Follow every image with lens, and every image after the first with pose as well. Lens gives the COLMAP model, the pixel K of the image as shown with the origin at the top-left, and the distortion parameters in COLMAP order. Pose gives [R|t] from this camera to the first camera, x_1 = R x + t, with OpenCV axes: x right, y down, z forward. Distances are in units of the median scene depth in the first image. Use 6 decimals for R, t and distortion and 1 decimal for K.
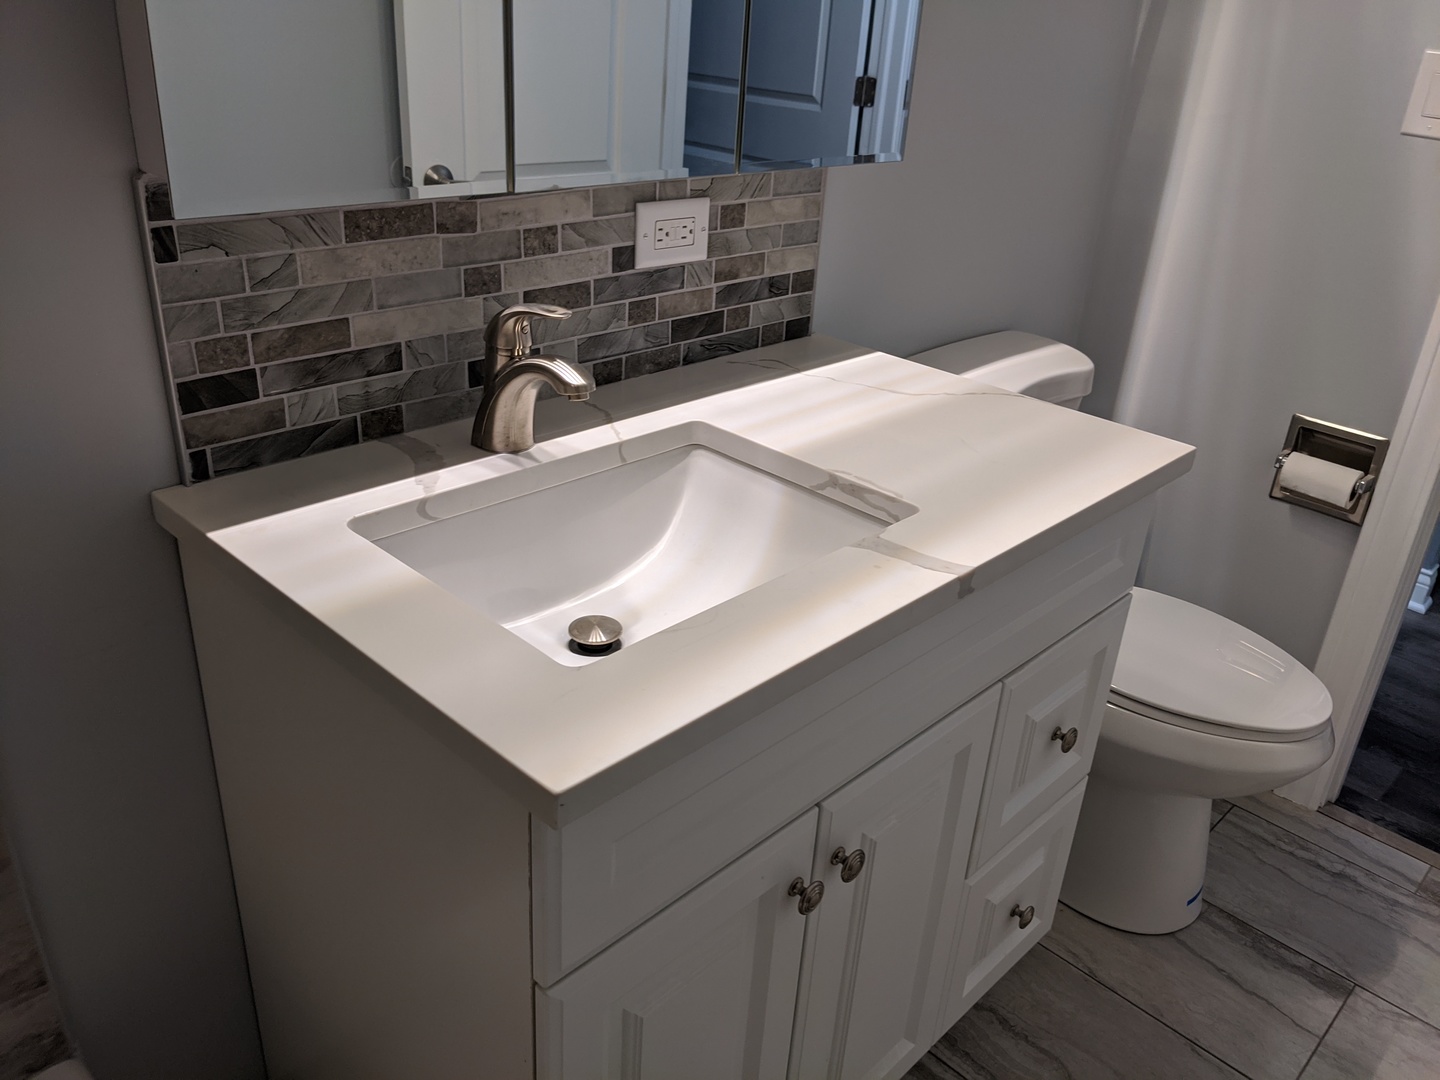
lens RADIAL K [[1135.9, 0, 734.7], [0, 1135.9, 552.5], [0, 0, 1]] dist [0.040798, -0.041064]
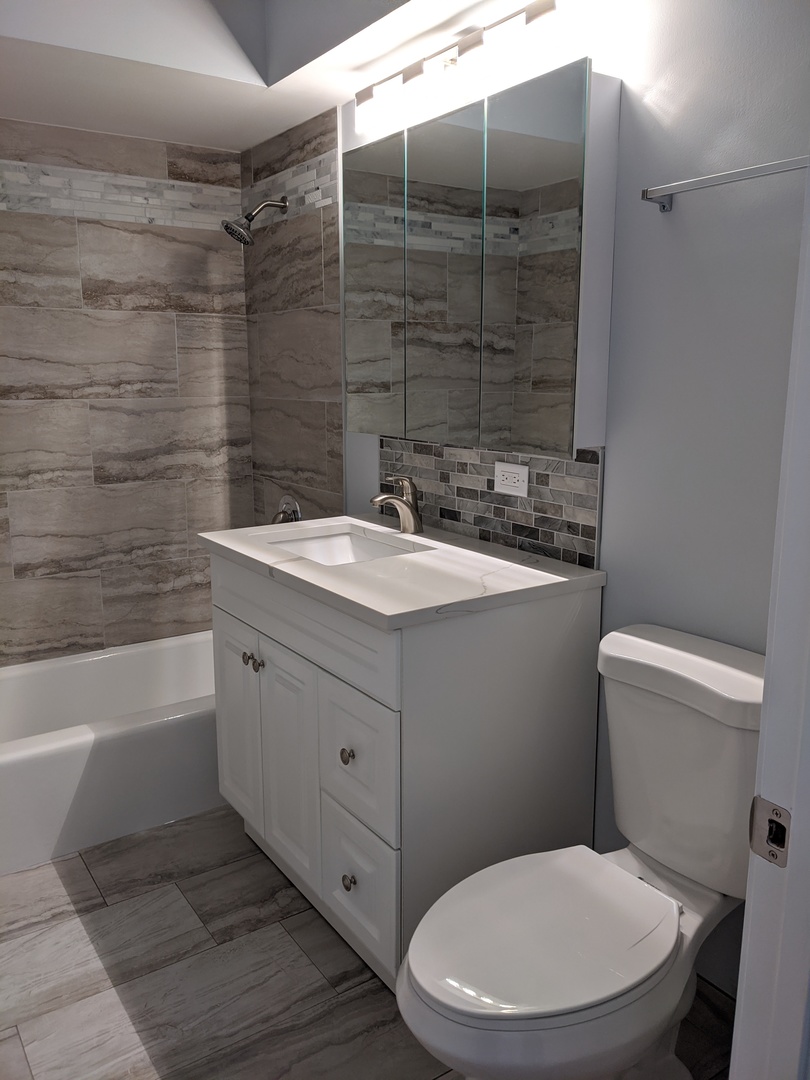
lens RADIAL K [[854.5, 0, 422.1], [0, 854.5, 511.3], [0, 0, 1]] dist [0.050274, -0.079592]
pose [[-0.196138, 0.100003, -0.975464, 1.622071], [-0.446054, 0.876805, 0.179577, -0.478401], [0.873250, 0.470331, -0.127368, 1.196102]]
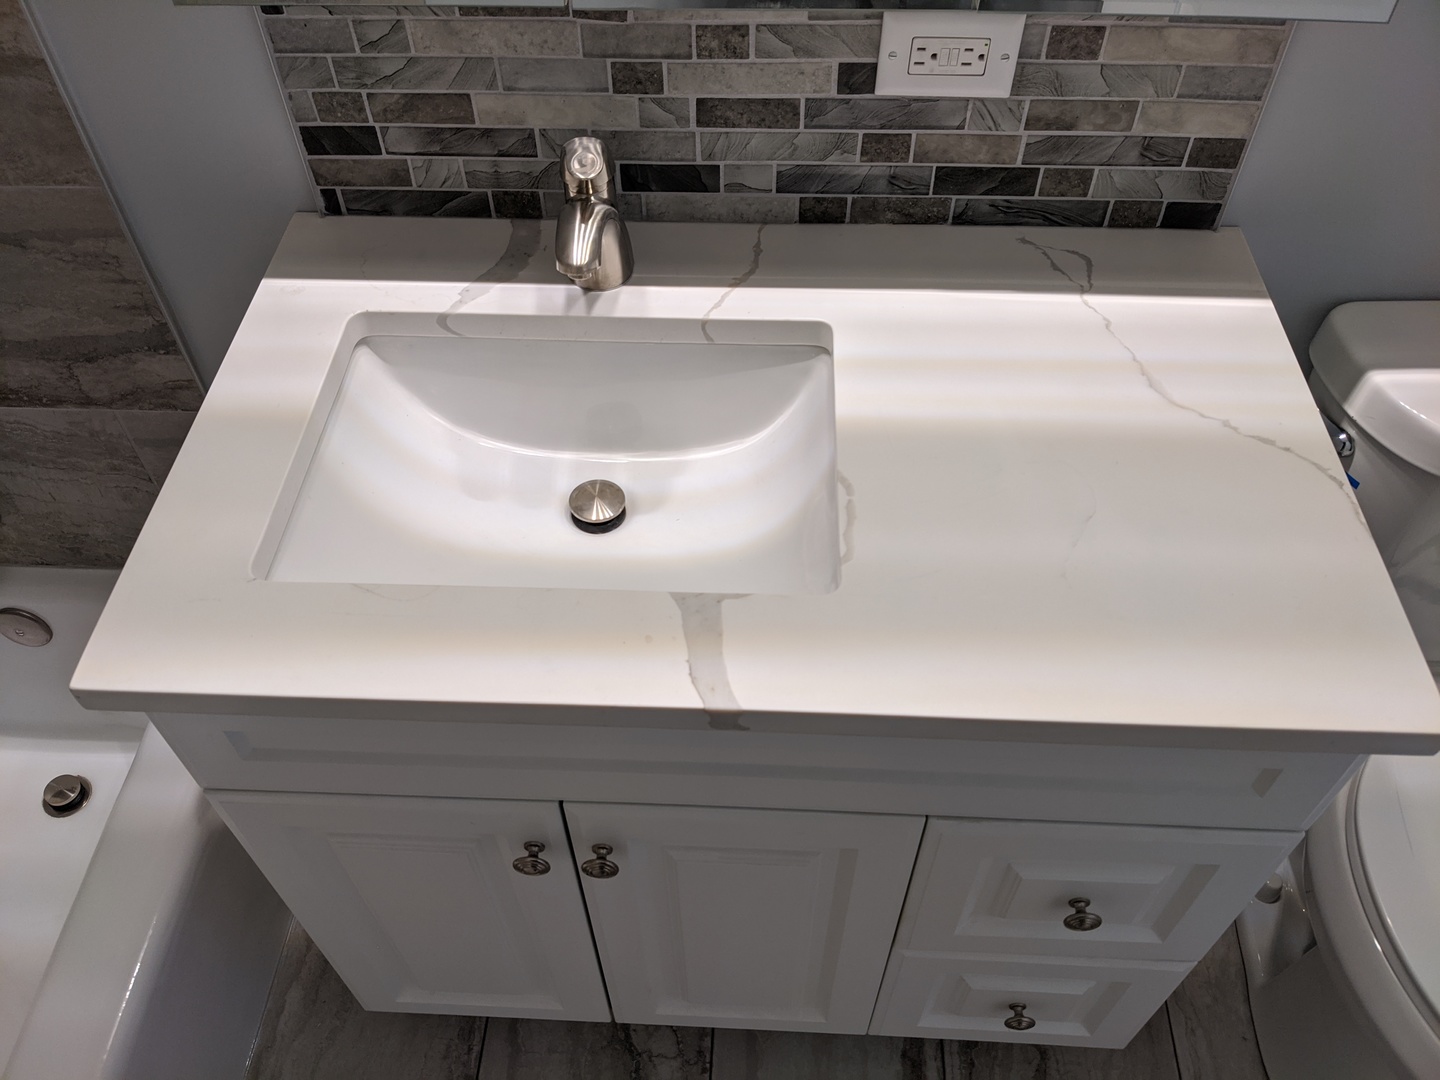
lens RADIAL K [[1139.3, 0, 718.6], [0, 1139.3, 563.6], [0, 0, 1]] dist [0.050274, -0.079592]
pose [[0.653707, 0.532480, -0.537710, 0.457170], [-0.287386, 0.832004, 0.474530, -0.348787], [0.700055, -0.155674, 0.696914, 0.375715]]
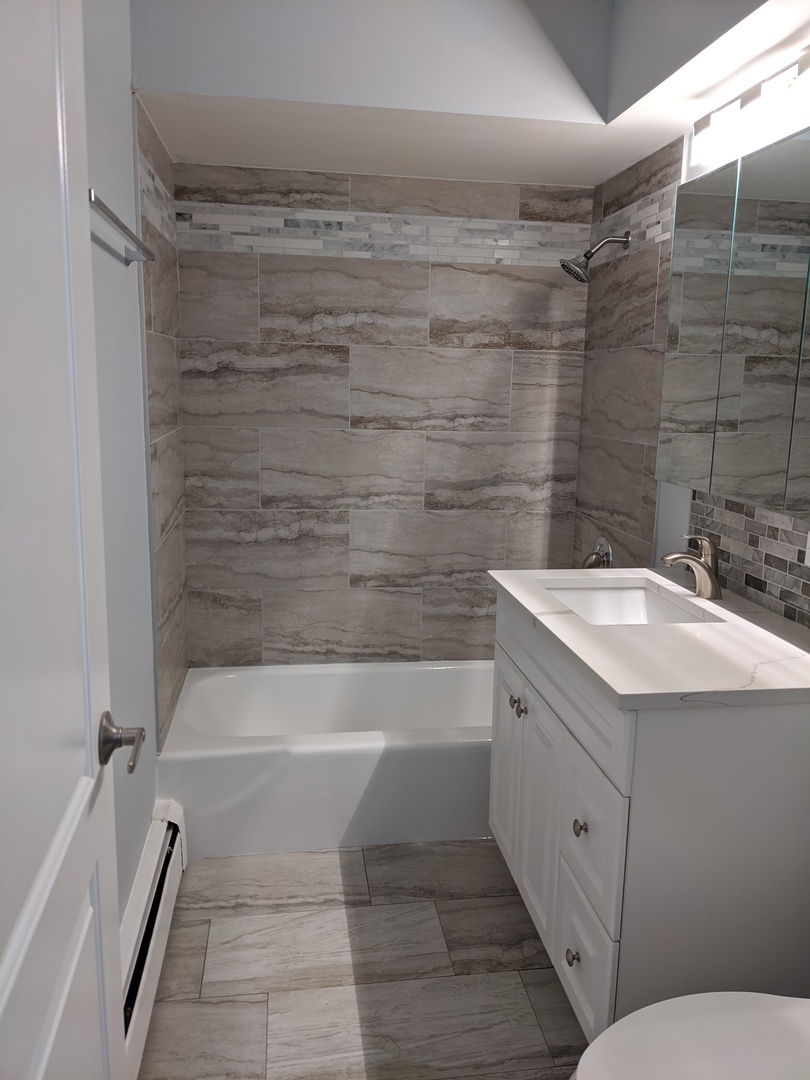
lens RADIAL K [[854.5, 0, 423.8], [0, 854.5, 530.3], [0, 0, 1]] dist [0.050274, -0.079592]
pose [[-0.601548, 0.058718, -0.796676, 1.508378], [-0.411420, 0.832085, 0.371979, -0.606489], [0.684744, 0.551532, -0.476381, 1.313522]]
